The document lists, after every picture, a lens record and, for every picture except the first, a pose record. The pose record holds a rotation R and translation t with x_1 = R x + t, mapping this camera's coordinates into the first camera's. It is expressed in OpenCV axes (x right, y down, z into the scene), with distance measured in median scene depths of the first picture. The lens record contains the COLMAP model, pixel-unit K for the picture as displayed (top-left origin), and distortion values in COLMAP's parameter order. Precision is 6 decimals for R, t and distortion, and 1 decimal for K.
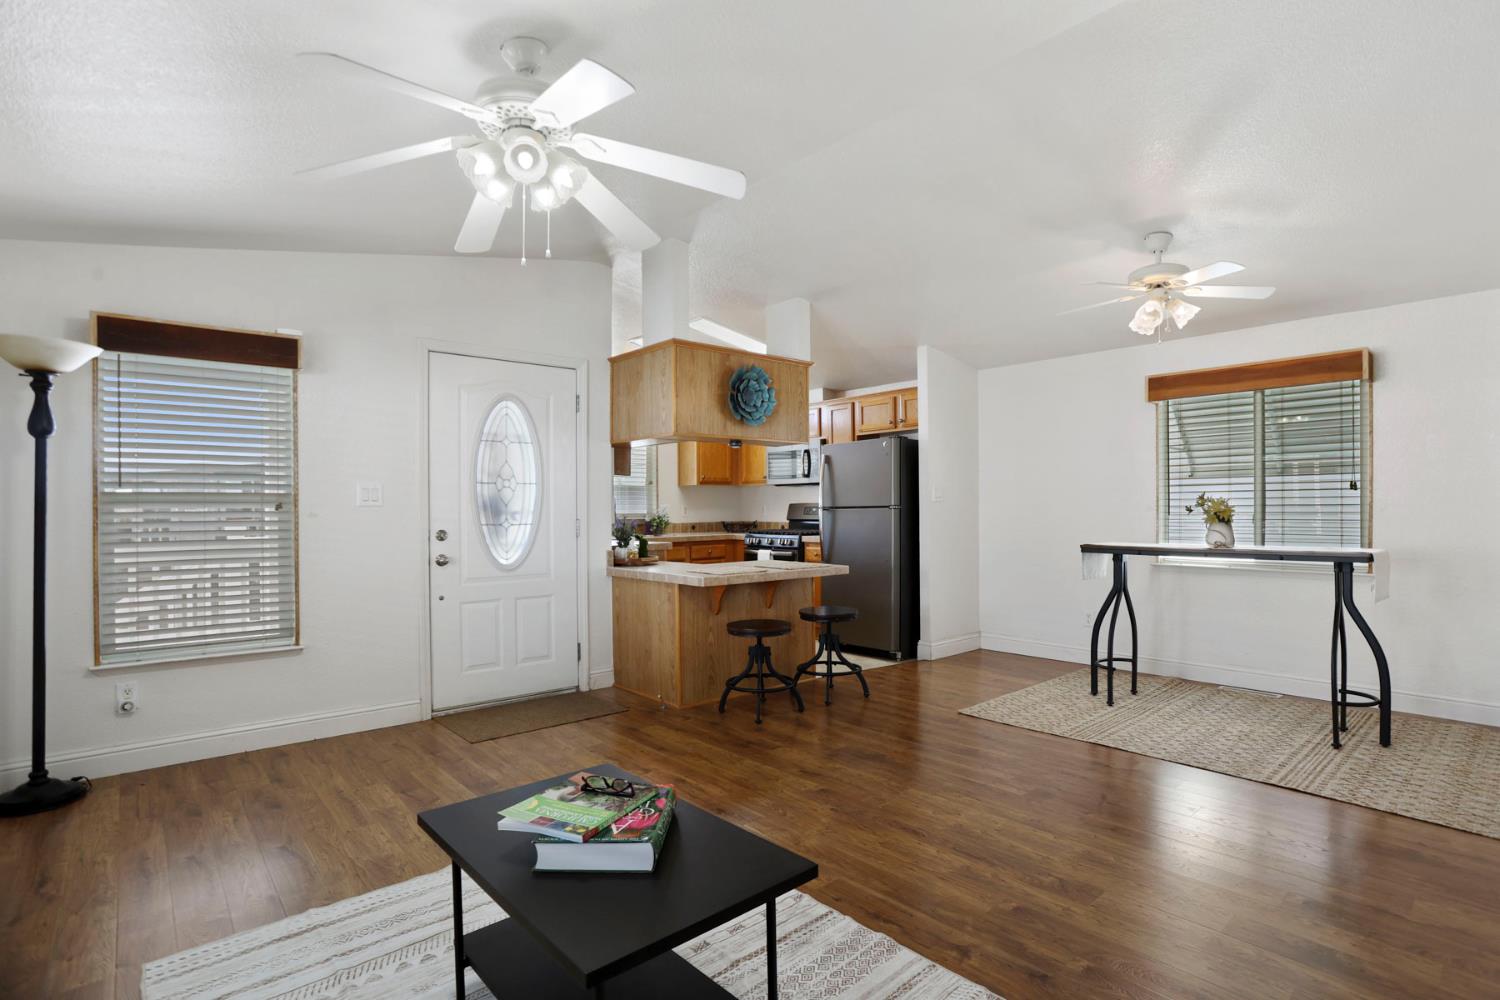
lens RADIAL K [[742.9, 0, 770.4], [0, 742.9, 510.6], [0, 0, 1]] dist [-0.069722, 0.035993]
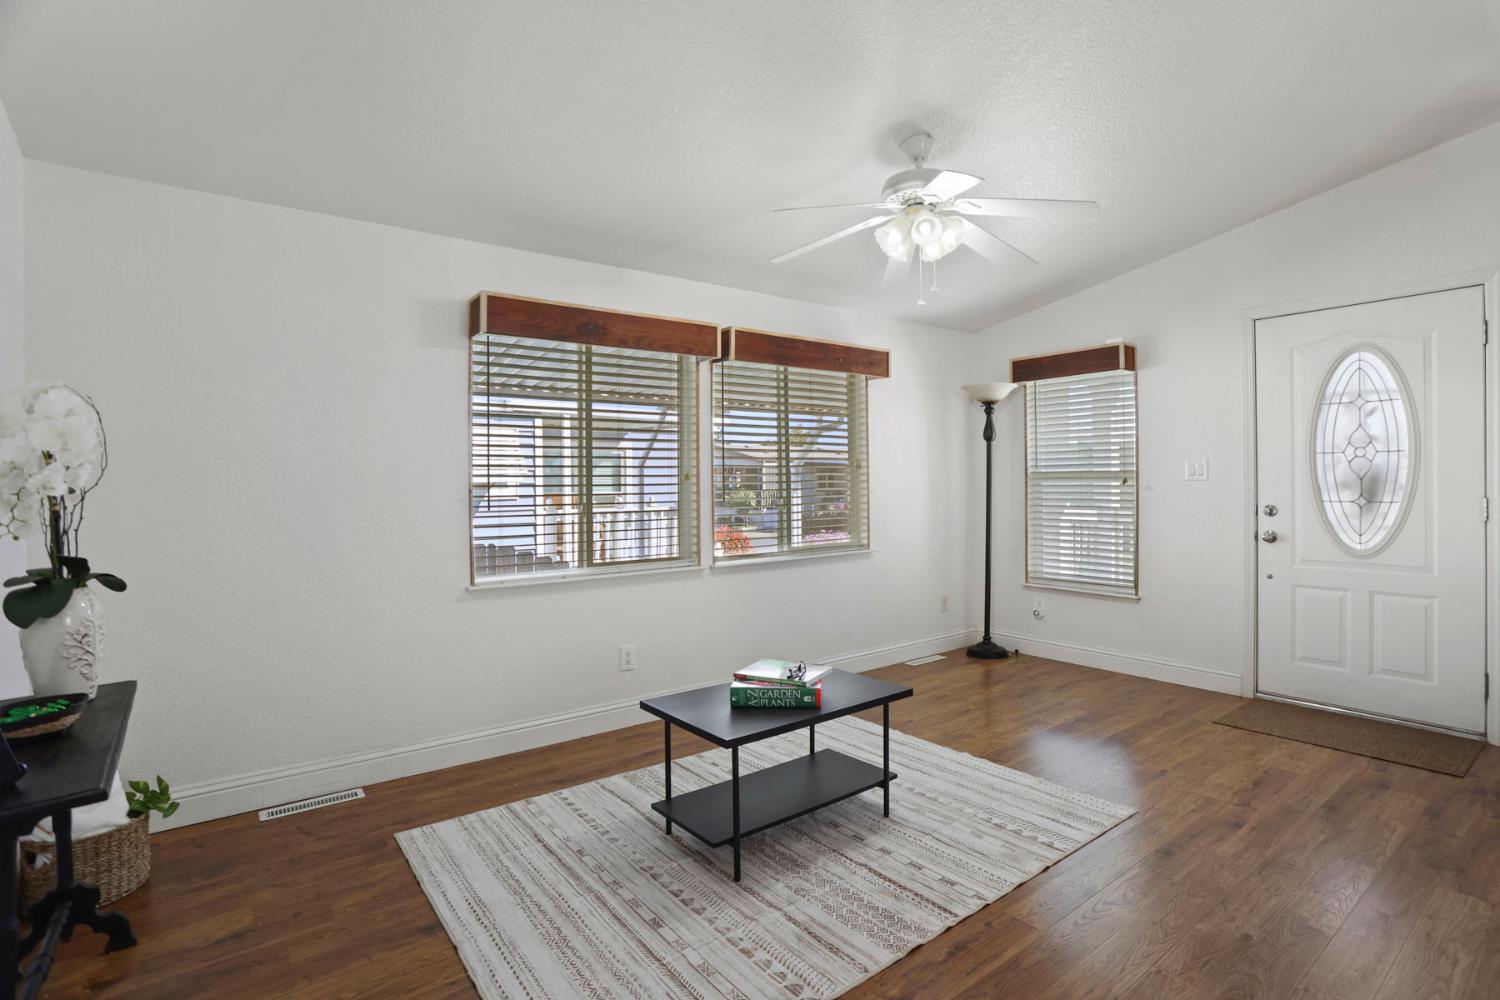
lens RADIAL K [[732.8, 0, 766.6], [0, 732.8, 483.2], [0, 0, 1]] dist [-0.078186, 0.034930]
pose [[-0.073060, 0.005177, -0.997314, 0.510888], [0.004636, 0.999977, 0.004851, -0.008982], [0.997317, -0.004269, -0.073082, 0.412635]]
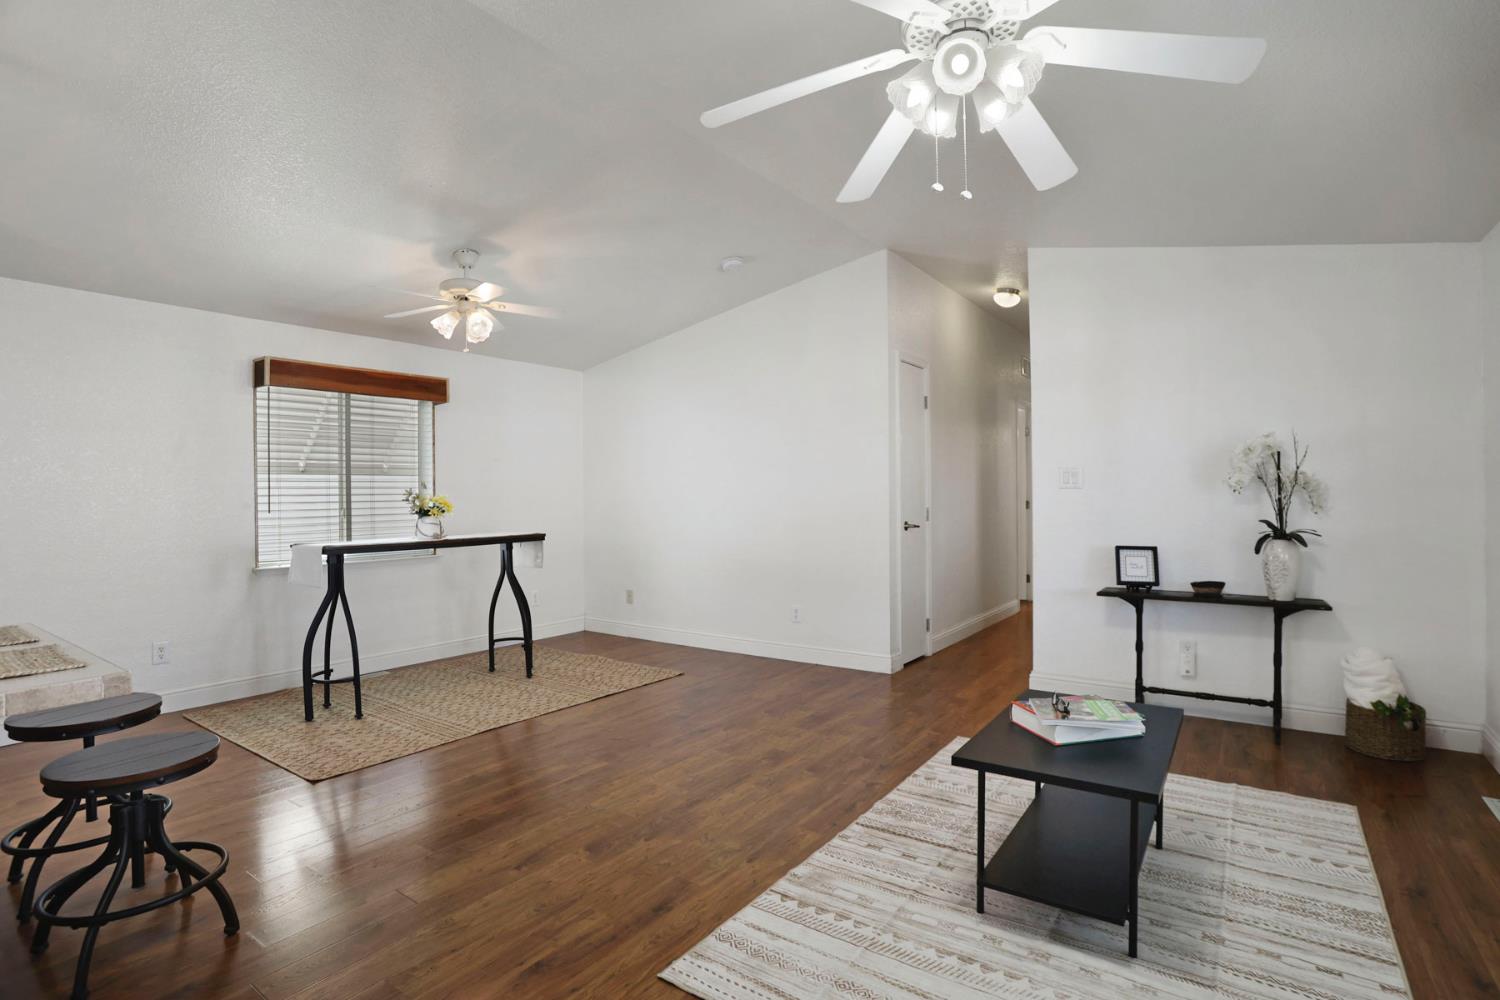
lens RADIAL K [[732.8, 0, 766.6], [0, 732.8, 483.2], [0, 0, 1]] dist [-0.078186, 0.034930]
pose [[-0.233068, 0.025059, 0.972137, -0.541794], [0.017478, 0.999614, -0.021577, -0.001342], [-0.972303, 0.011962, -0.233416, 0.714739]]
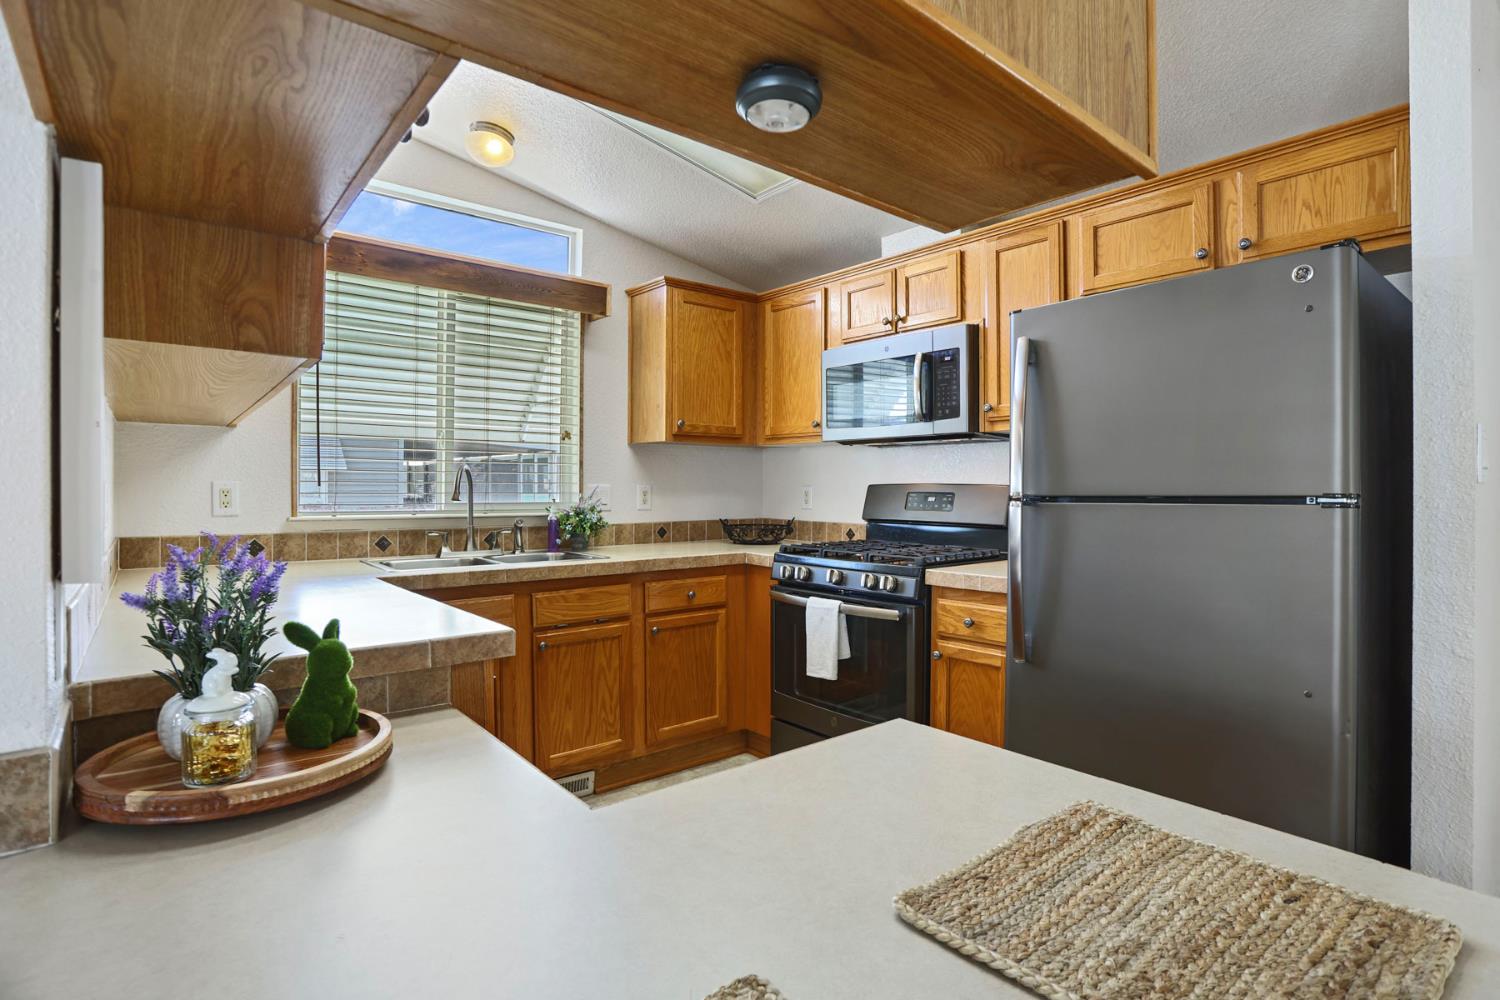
lens RADIAL K [[741.7, 0, 750.0], [0, 741.7, 500.0], [0, 0, 1]] dist [-0.081760, 0.043216]
pose [[0.999217, 0.012028, -0.037681, -0.054635], [-0.011598, 0.999865, 0.011605, -0.007989], [0.037816, -0.011159, 0.999222, 0.982153]]
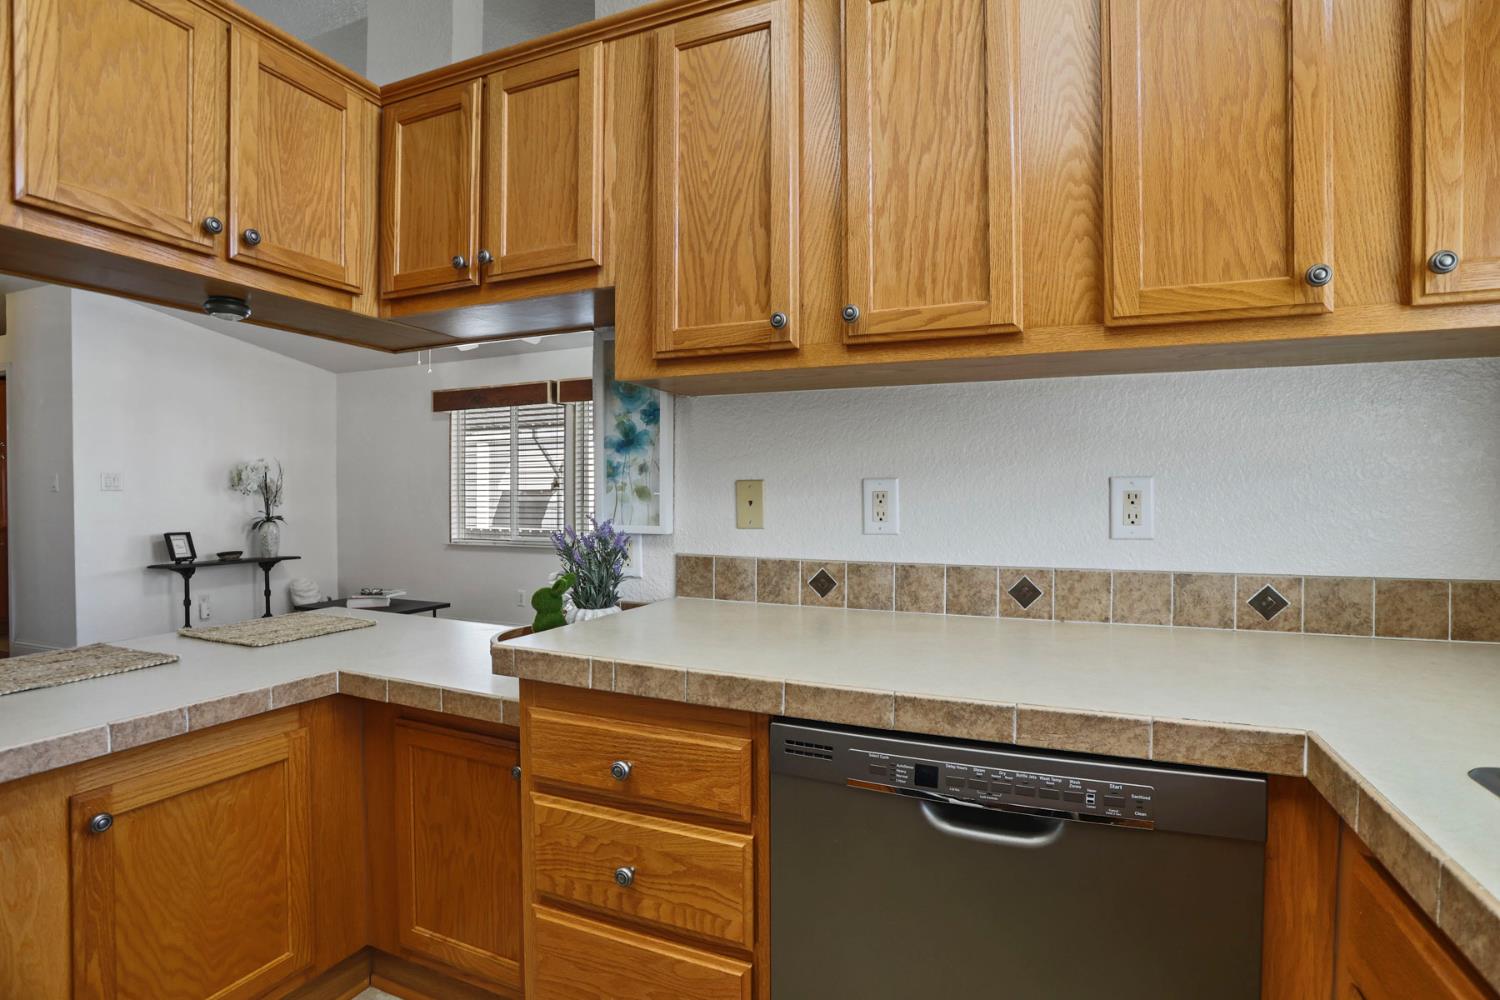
lens RADIAL K [[741.7, 0, 750.0], [0, 741.7, 500.0], [0, 0, 1]] dist [-0.081760, 0.043216]
pose [[-0.904547, 0.014509, -0.426126, -0.139142], [0.007308, 0.999802, 0.018529, -0.006811], [0.426311, 0.013647, -0.904474, 1.619708]]
